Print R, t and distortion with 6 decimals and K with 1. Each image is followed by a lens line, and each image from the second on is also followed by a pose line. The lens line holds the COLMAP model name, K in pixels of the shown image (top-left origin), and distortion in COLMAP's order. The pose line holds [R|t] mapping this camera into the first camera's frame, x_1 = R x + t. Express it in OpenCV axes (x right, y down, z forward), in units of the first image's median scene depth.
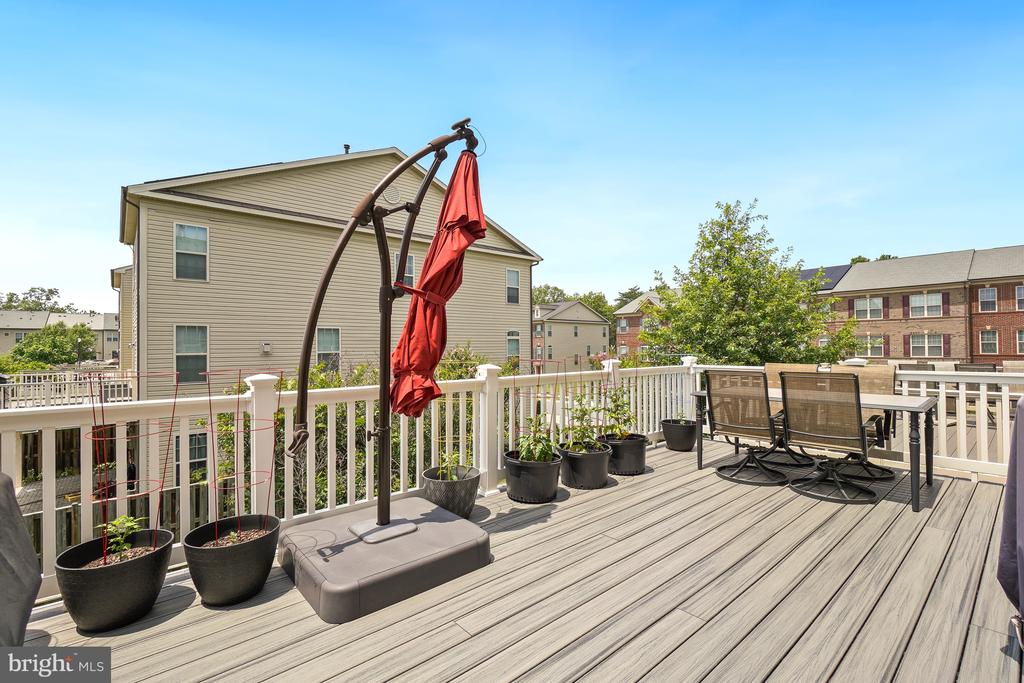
lens RADIAL K [[458.0, 0, 512.0], [0, 458.0, 341.5], [0, 0, 1]] dist [0.001006, 0.000044]
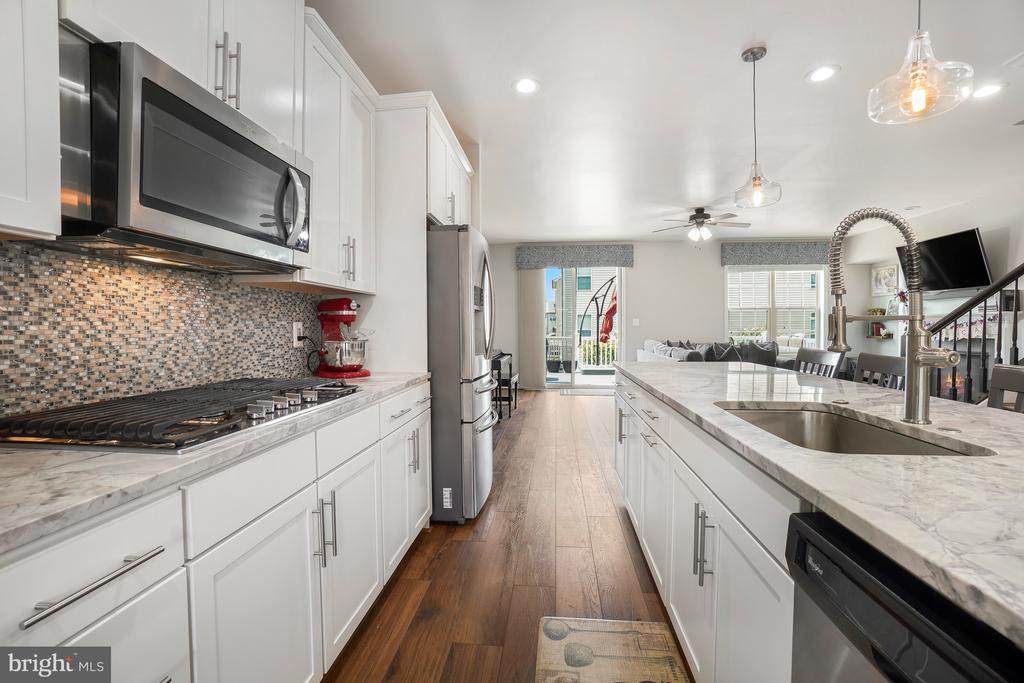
lens RADIAL K [[464.5, 0, 503.6], [0, 464.5, 343.2], [0, 0, 1]] dist [-0.043839, 0.000109]
pose [[0.680868, 0.030193, -0.731784, 2.369585], [0.008122, 0.998777, 0.048766, -0.059776], [0.732362, -0.039147, 0.679790, -2.726034]]
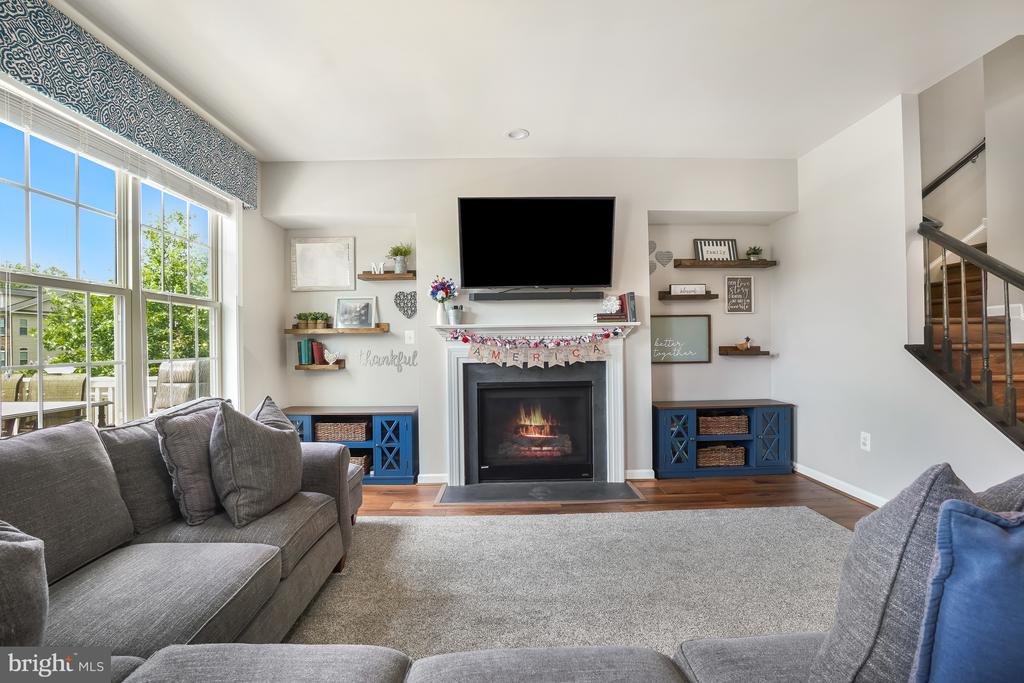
lens RADIAL K [[464.5, 0, 503.6], [0, 464.5, 343.2], [0, 0, 1]] dist [-0.043839, 0.000109]
pose [[0.659048, 0.001619, 0.752099, 1.100032], [-0.003168, 0.999995, 0.000623, -0.021558], [-0.752094, -0.002793, 0.659050, -0.503845]]
